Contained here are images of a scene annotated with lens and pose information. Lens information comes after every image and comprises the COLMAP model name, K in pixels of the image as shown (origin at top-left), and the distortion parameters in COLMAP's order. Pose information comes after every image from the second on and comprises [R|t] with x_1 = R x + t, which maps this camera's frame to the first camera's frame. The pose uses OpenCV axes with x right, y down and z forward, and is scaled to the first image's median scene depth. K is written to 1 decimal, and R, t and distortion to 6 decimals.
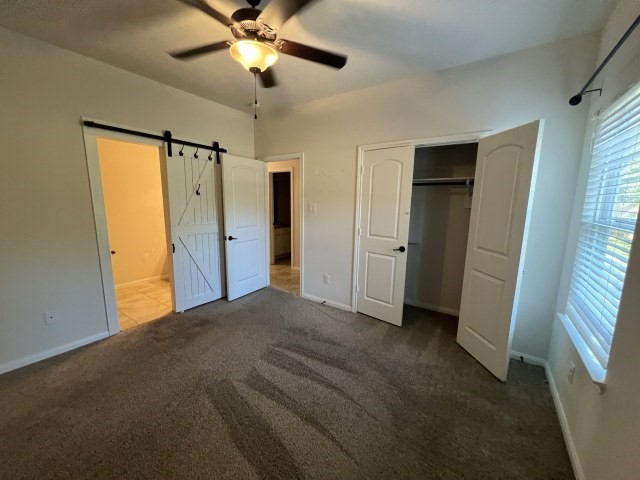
lens RADIAL K [[252.7, 0, 320.0], [0, 252.7, 240.0], [0, 0, 1]] dist [0.001404, 0.000045]
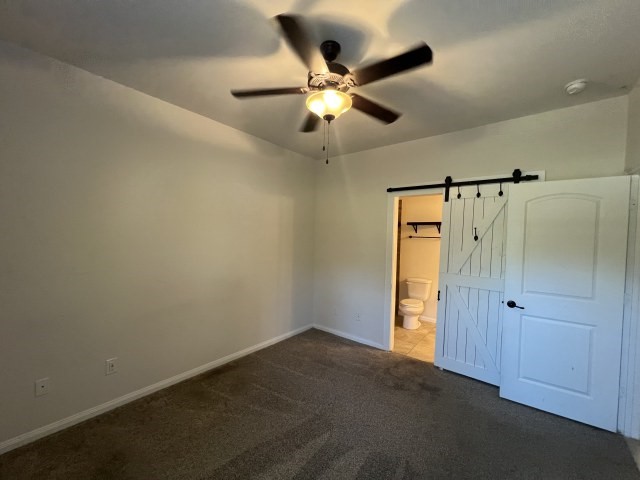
lens RADIAL K [[252.7, 0, 320.0], [0, 252.7, 240.0], [0, 0, 1]] dist [0.001404, 0.000045]
pose [[-0.052945, 0.000907, -0.998597, 0.410551], [-0.183819, 0.982902, 0.010639, -0.104840], [0.981533, 0.184125, -0.051873, 0.600979]]
